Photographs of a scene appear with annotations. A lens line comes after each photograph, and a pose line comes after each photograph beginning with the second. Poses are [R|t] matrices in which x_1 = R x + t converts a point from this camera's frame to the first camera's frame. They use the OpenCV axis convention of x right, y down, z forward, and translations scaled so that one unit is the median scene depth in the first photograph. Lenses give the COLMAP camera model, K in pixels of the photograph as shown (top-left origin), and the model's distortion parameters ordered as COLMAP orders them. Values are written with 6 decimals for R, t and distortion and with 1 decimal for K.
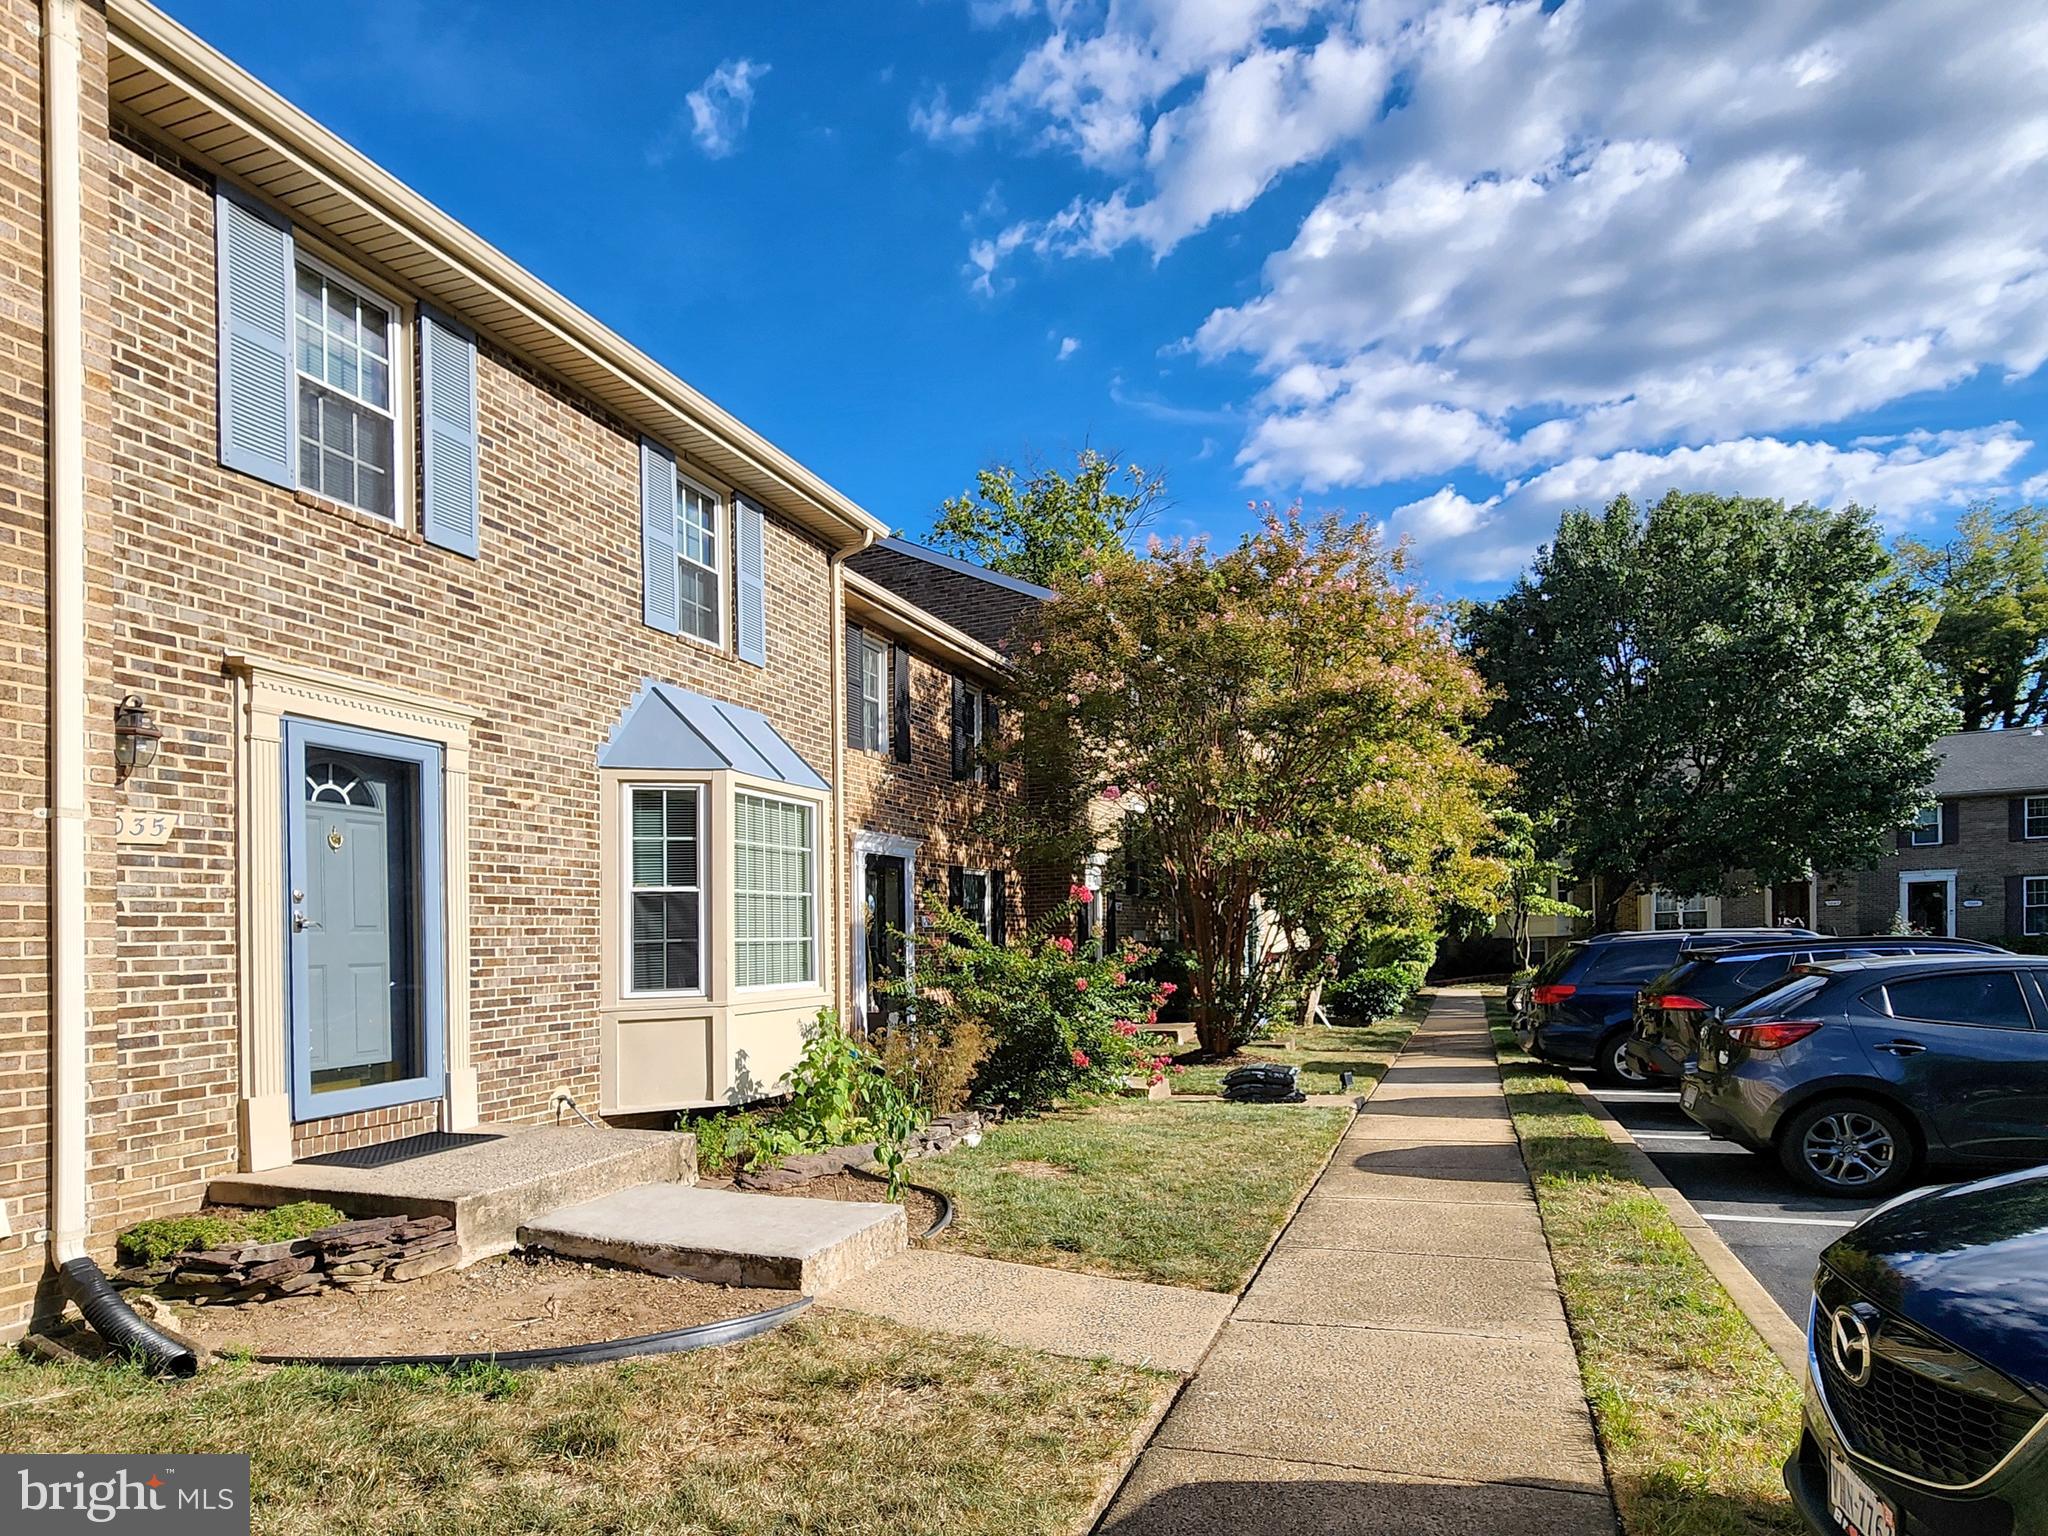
lens RADIAL K [[829.1, 0, 1032.6], [0, 829.1, 764.4], [0, 0, 1]] dist [-0.001035, 0.000224]
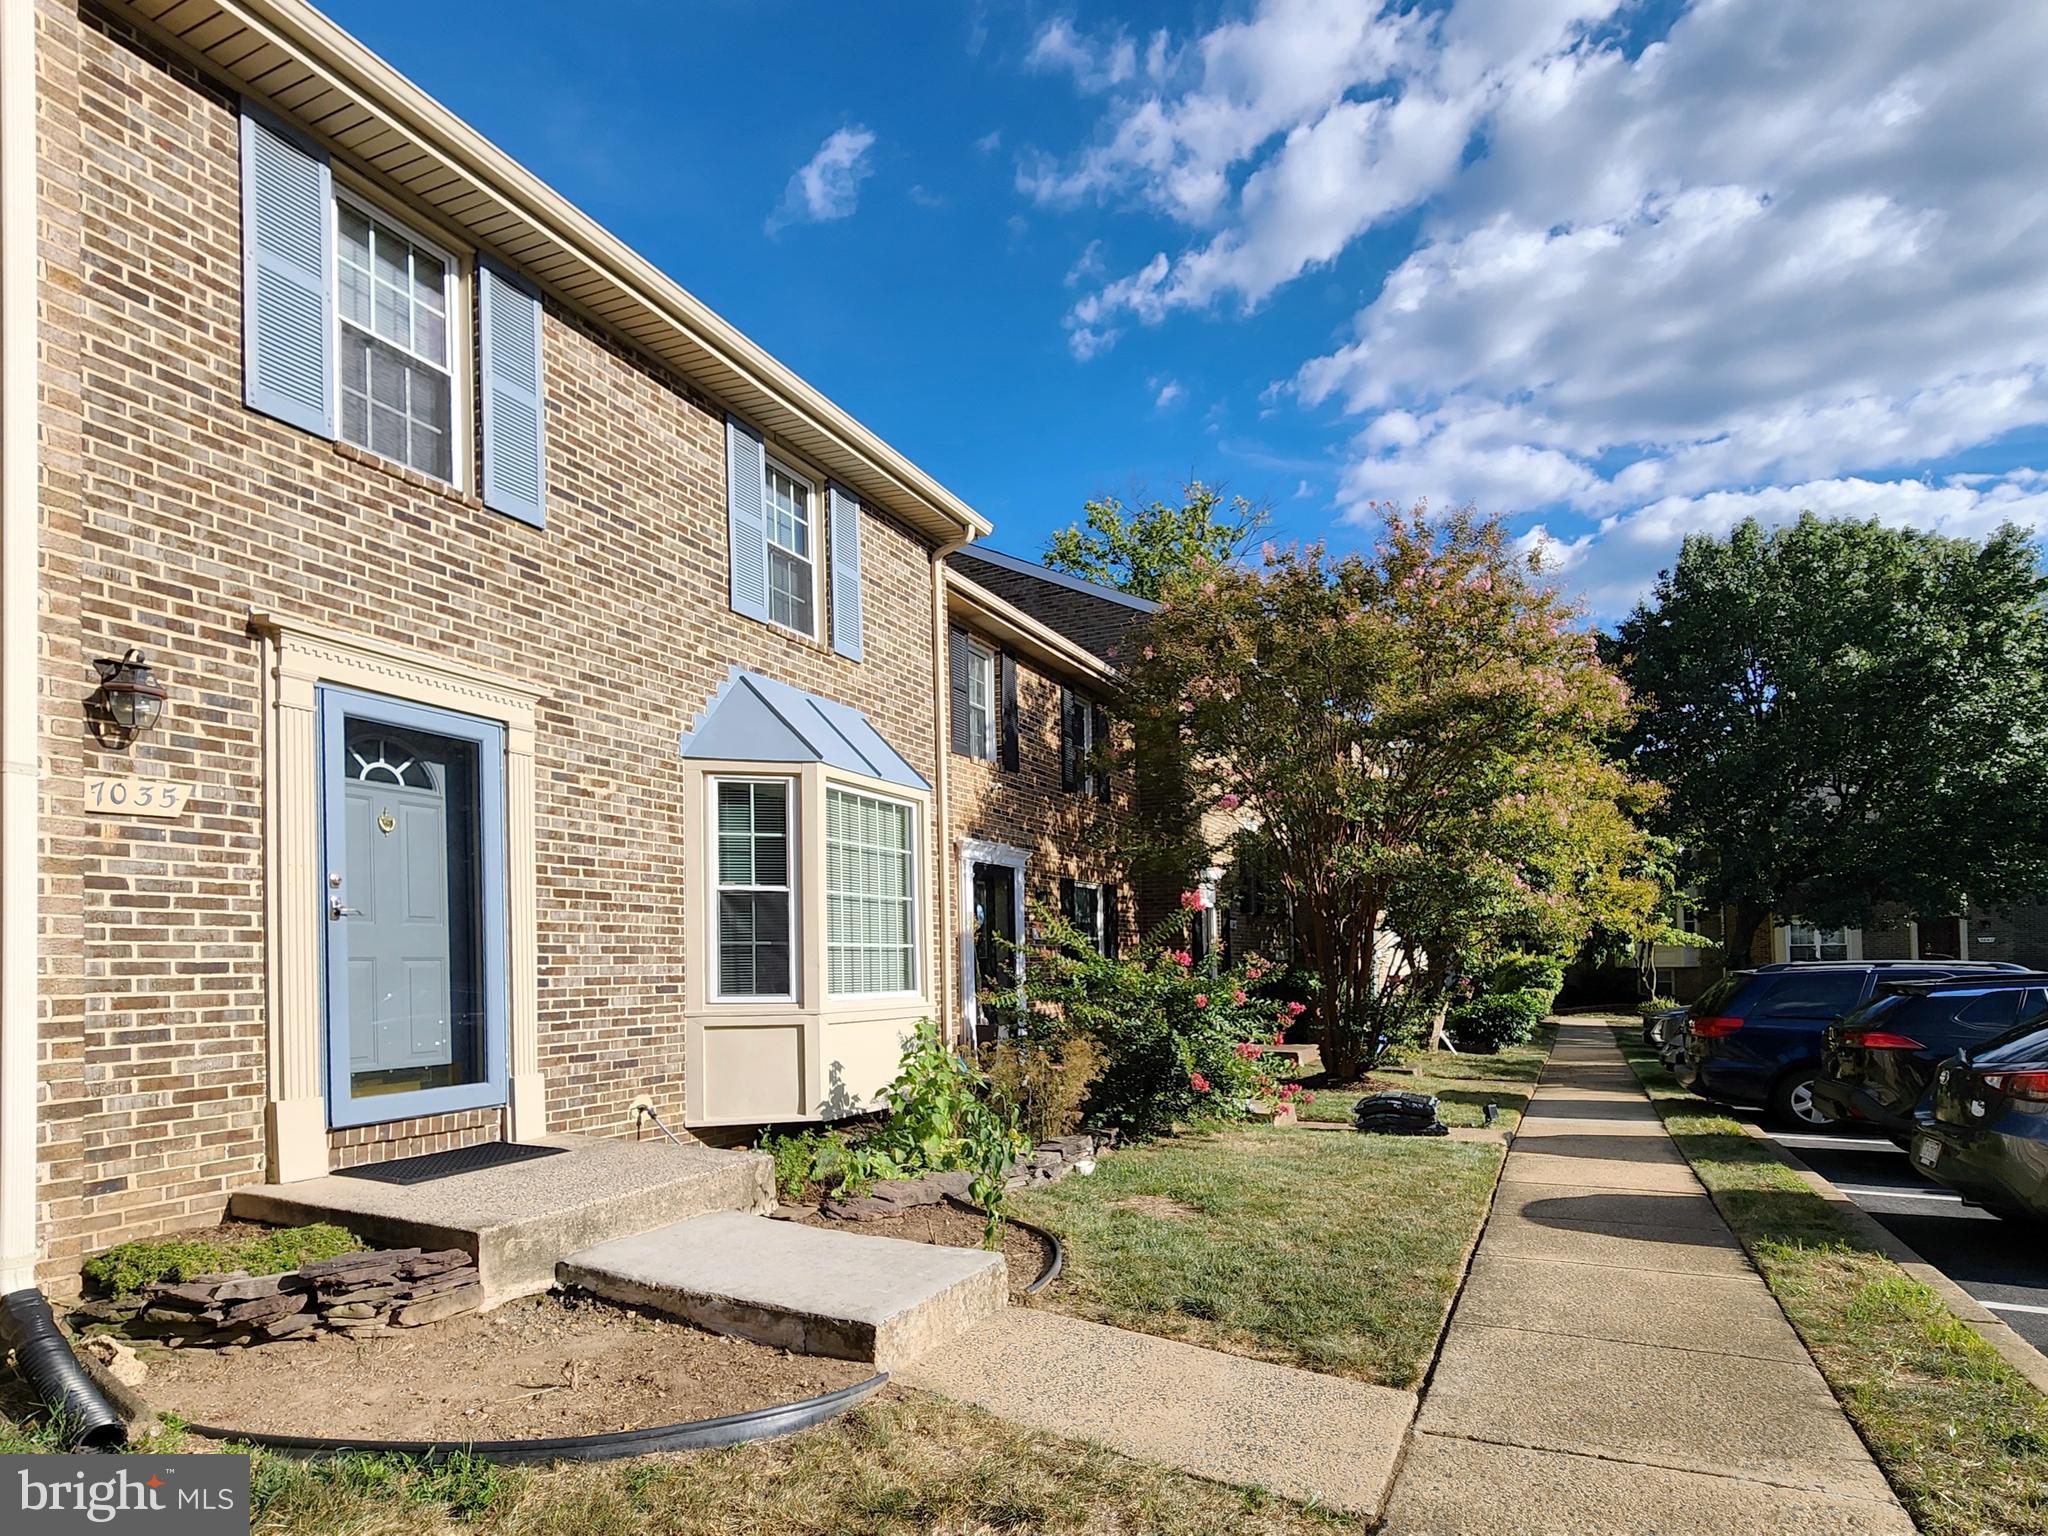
lens RADIAL K [[783.3, 0, 1020.8], [0, 783.3, 800.6], [0, 0, 1]] dist [-0.000413, -0.000052]
pose [[0.988142, -0.012807, -0.153008, -0.008115], [0.014396, 0.999853, 0.009277, 0.054865], [0.152867, -0.011369, 0.988181, 0.197188]]
